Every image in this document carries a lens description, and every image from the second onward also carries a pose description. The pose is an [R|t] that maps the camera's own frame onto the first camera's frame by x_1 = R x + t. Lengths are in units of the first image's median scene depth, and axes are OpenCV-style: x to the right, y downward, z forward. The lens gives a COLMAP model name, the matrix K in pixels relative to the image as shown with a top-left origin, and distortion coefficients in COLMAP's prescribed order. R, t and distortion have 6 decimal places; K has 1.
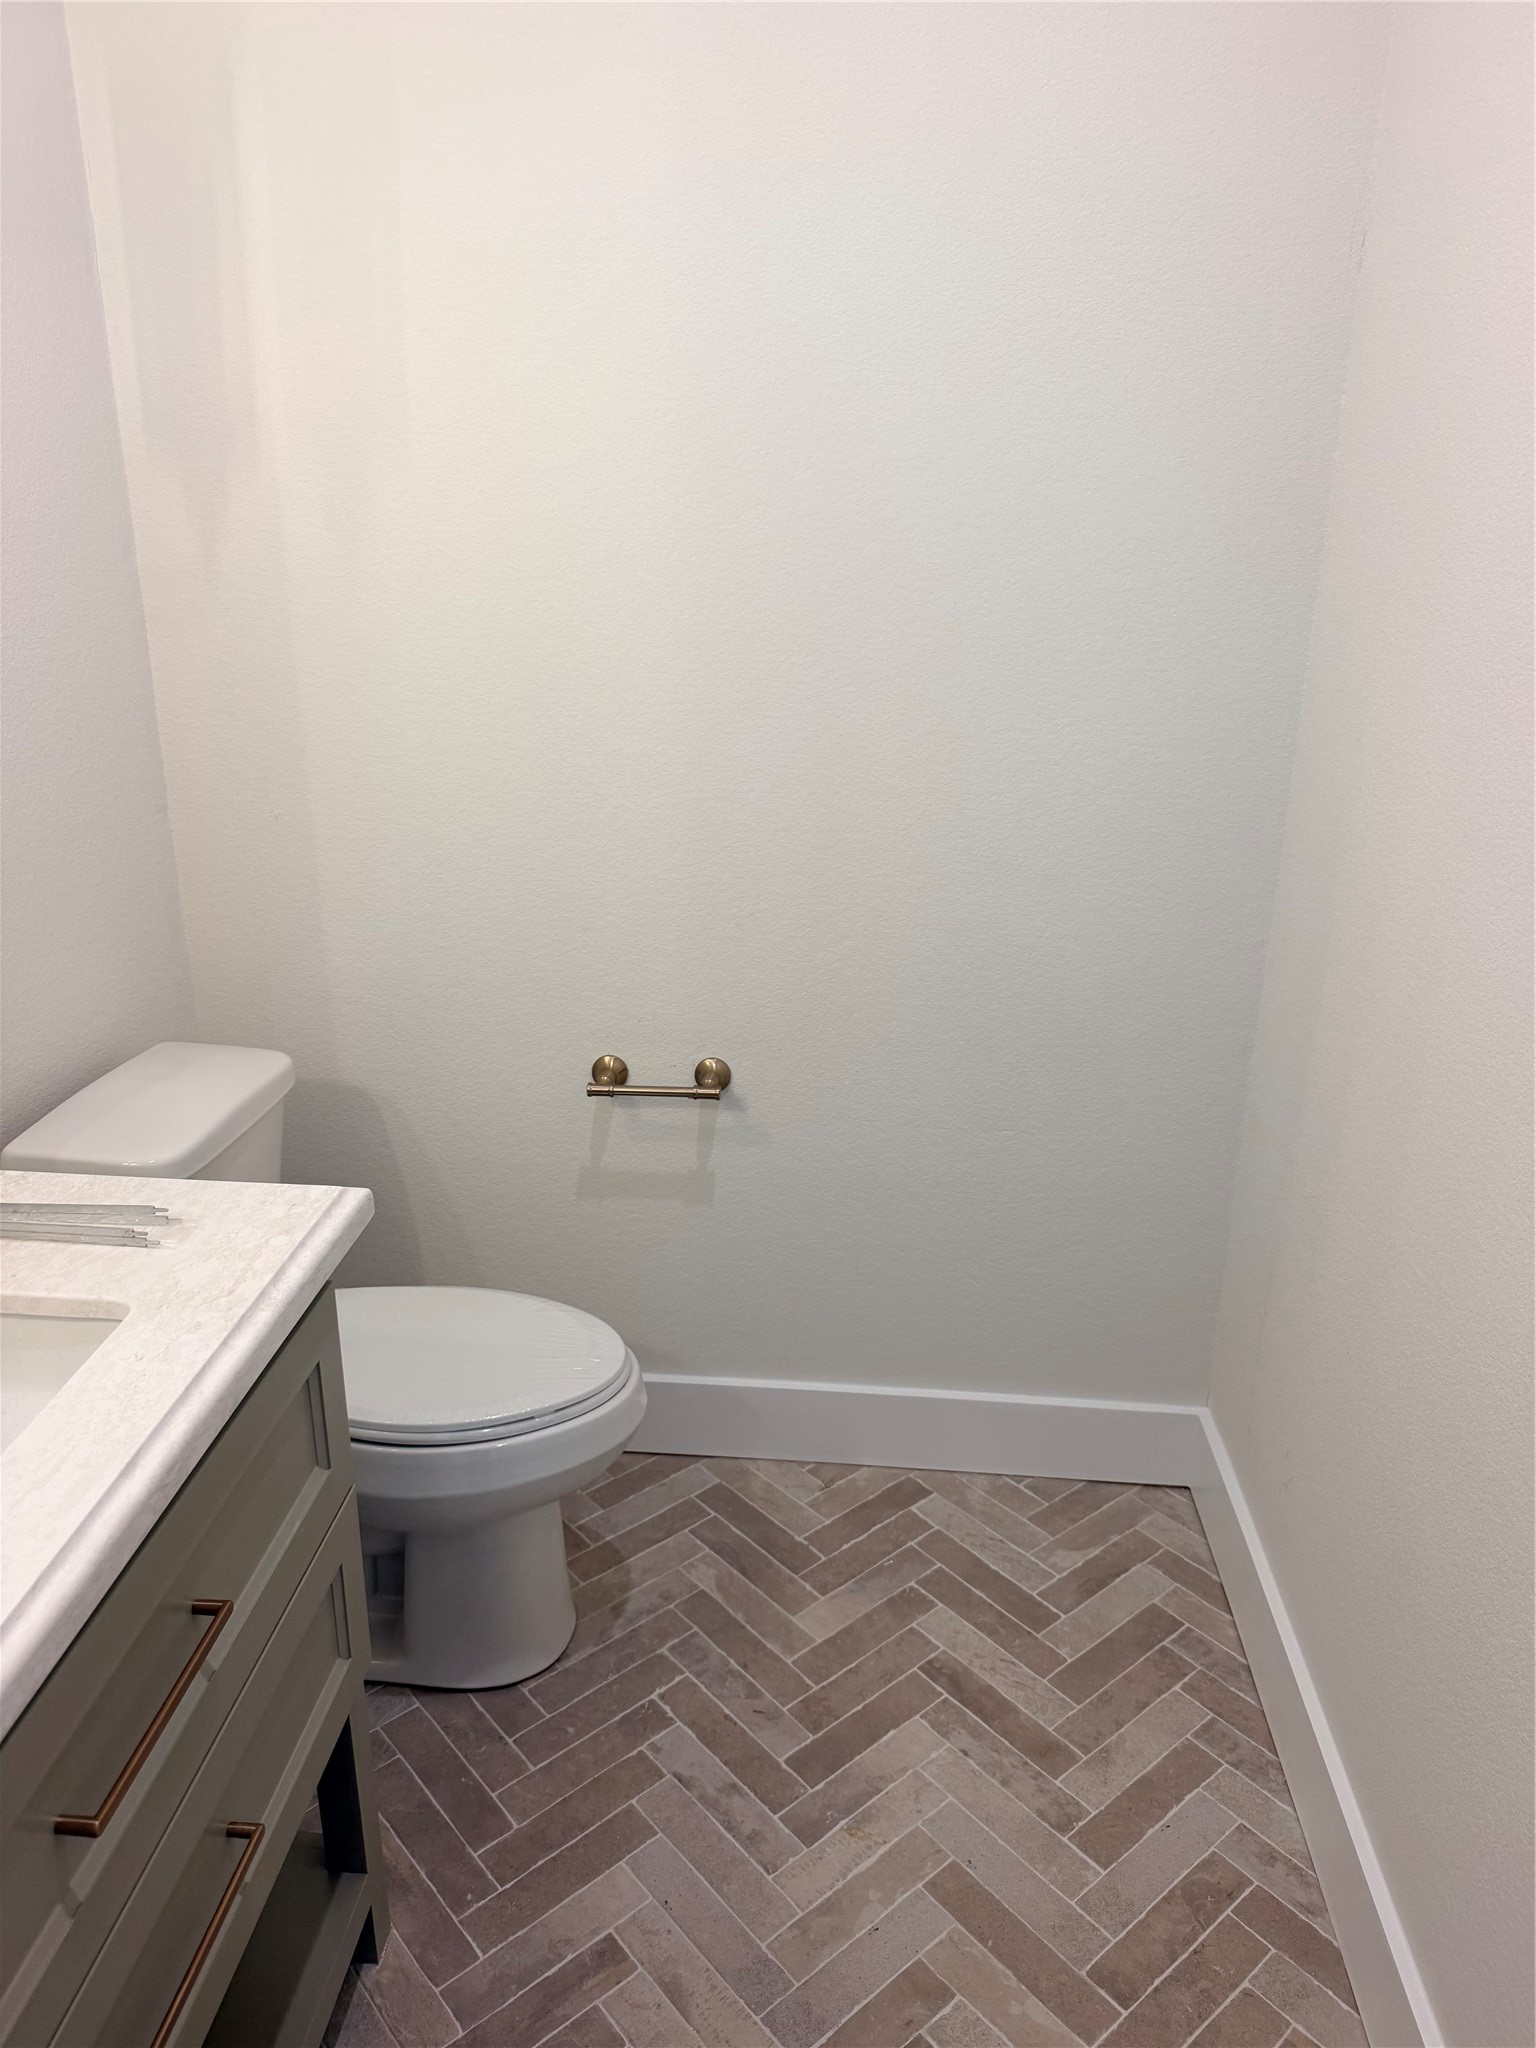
lens RADIAL K [[1449.5, 0, 760.6], [0, 1449.5, 1018.3], [0, 0, 1]] dist [0.006083, -0.029349]
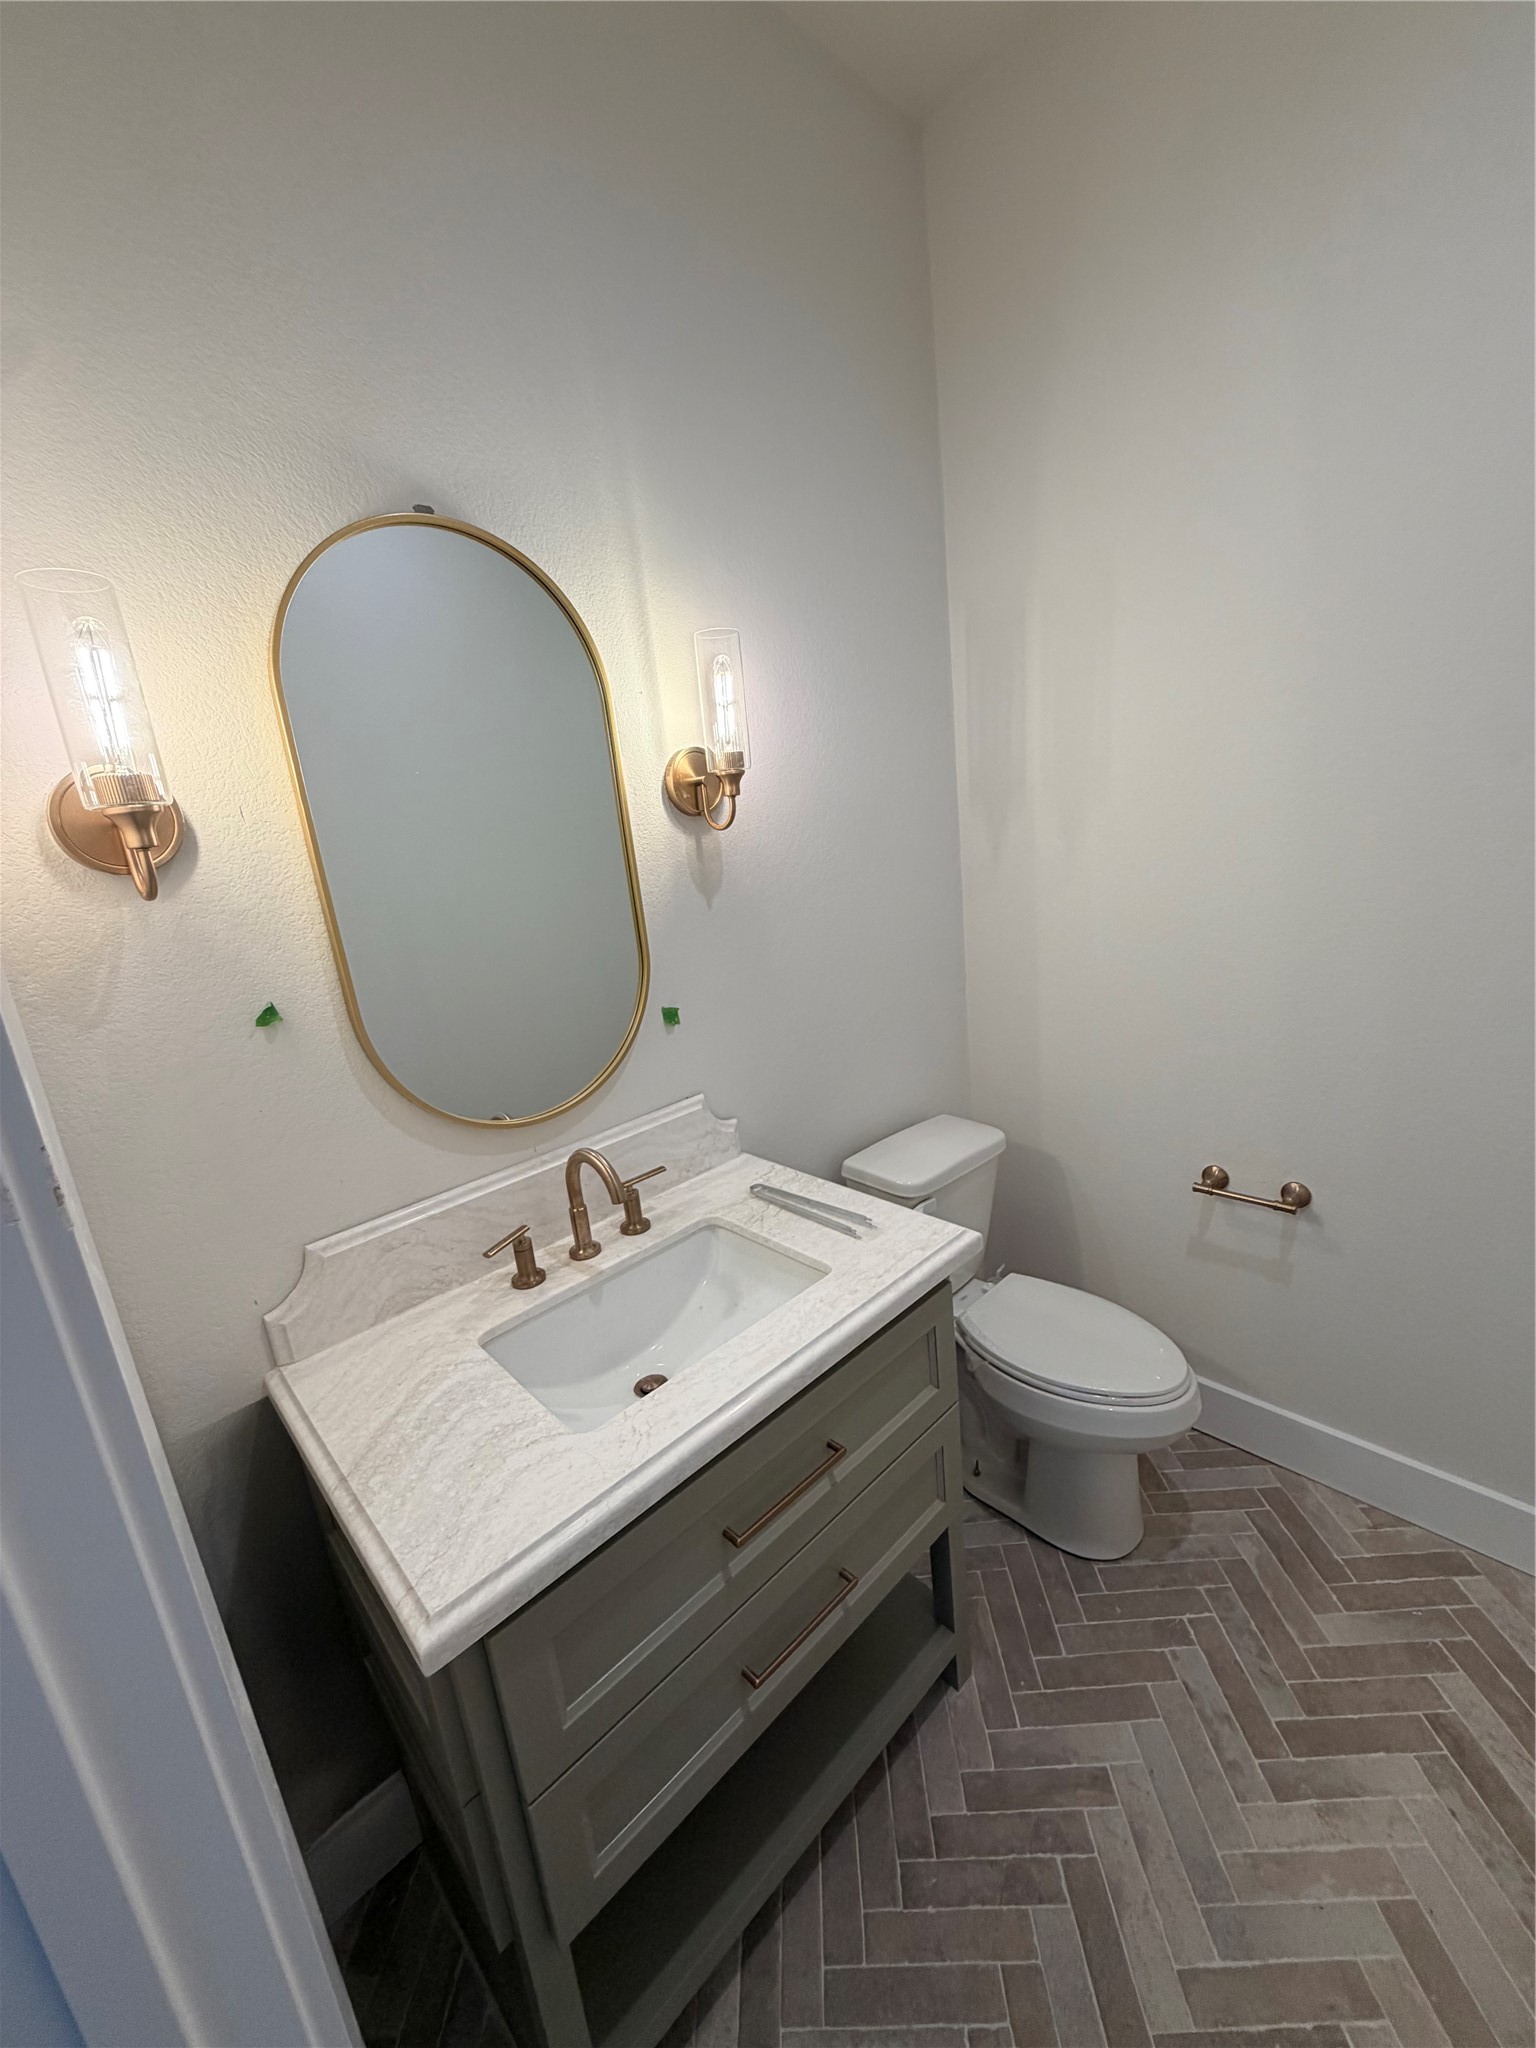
lens RADIAL K [[816.3, 0, 768.3], [0, 816.3, 1020.2], [0, 0, 1]] dist [-0.001686, 0.000848]
pose [[0.746799, 0.077896, -0.660472, 0.112521], [-0.125924, 0.991714, -0.025420, -0.053778], [0.653019, 0.102153, 0.750420, 0.058491]]
